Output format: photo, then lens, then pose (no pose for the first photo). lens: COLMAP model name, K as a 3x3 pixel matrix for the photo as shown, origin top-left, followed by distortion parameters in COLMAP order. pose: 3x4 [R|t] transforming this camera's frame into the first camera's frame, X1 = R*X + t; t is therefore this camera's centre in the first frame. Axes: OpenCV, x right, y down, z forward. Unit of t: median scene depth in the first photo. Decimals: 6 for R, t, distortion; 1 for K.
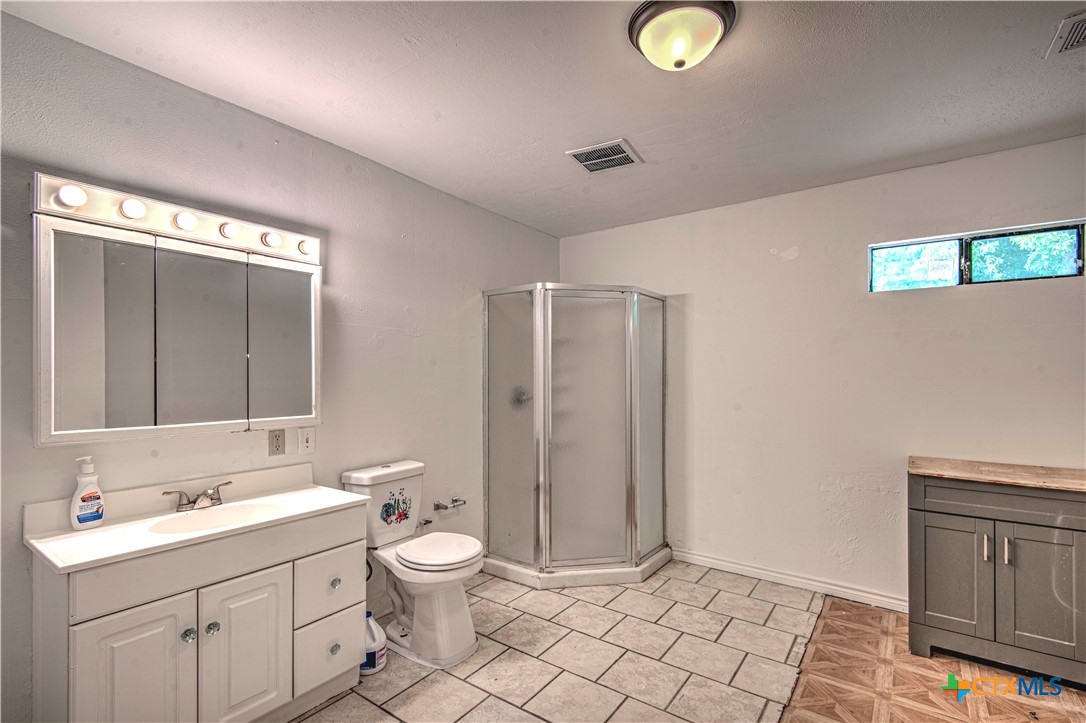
lens RADIAL K [[505.2, 0, 548.8], [0, 505.2, 377.9], [0, 0, 1]] dist [0.025334, -0.015327]
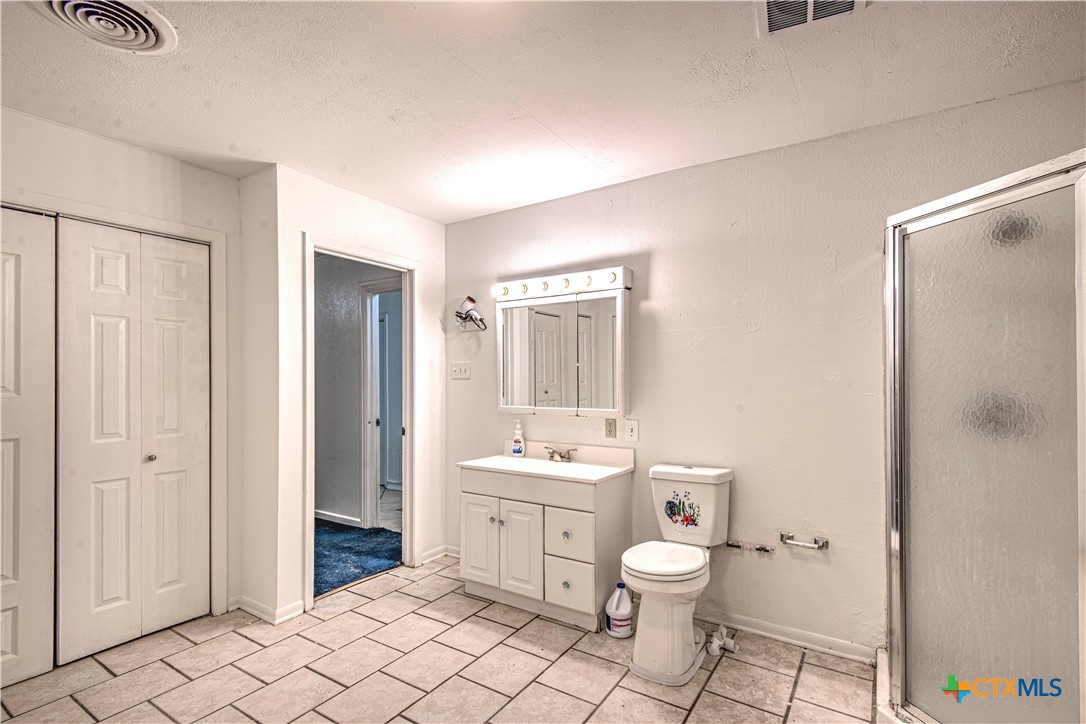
lens RADIAL K [[505.2, 0, 548.8], [0, 505.2, 378.4], [0, 0, 1]] dist [0.025334, -0.015327]
pose [[0.036969, -0.002075, -0.999314, 0.692691], [0.002009, 0.999996, -0.002002, -0.000510], [0.999314, -0.001933, 0.036973, 0.705743]]
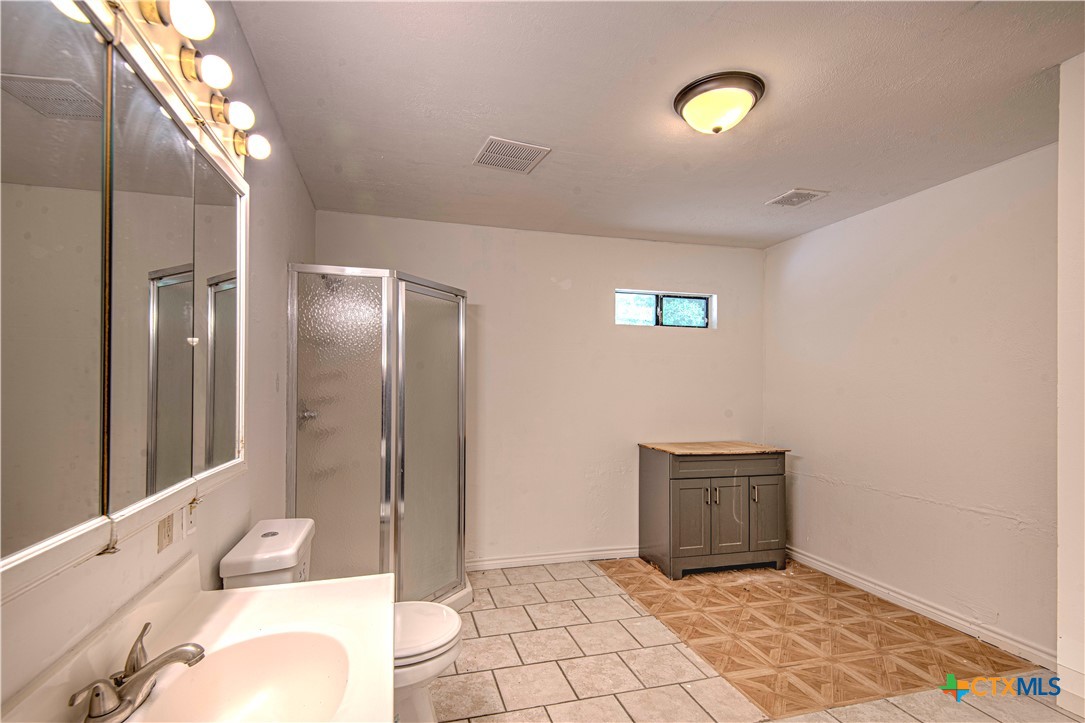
lens RADIAL K [[504.7, 0, 548.3], [0, 504.7, 377.9], [0, 0, 1]] dist [0.025334, -0.015327]
pose [[0.623323, 0.016053, 0.781800, -0.609396], [-0.003574, 0.999837, -0.017681, -0.002407], [-0.781957, 0.008227, 0.623279, 0.366552]]
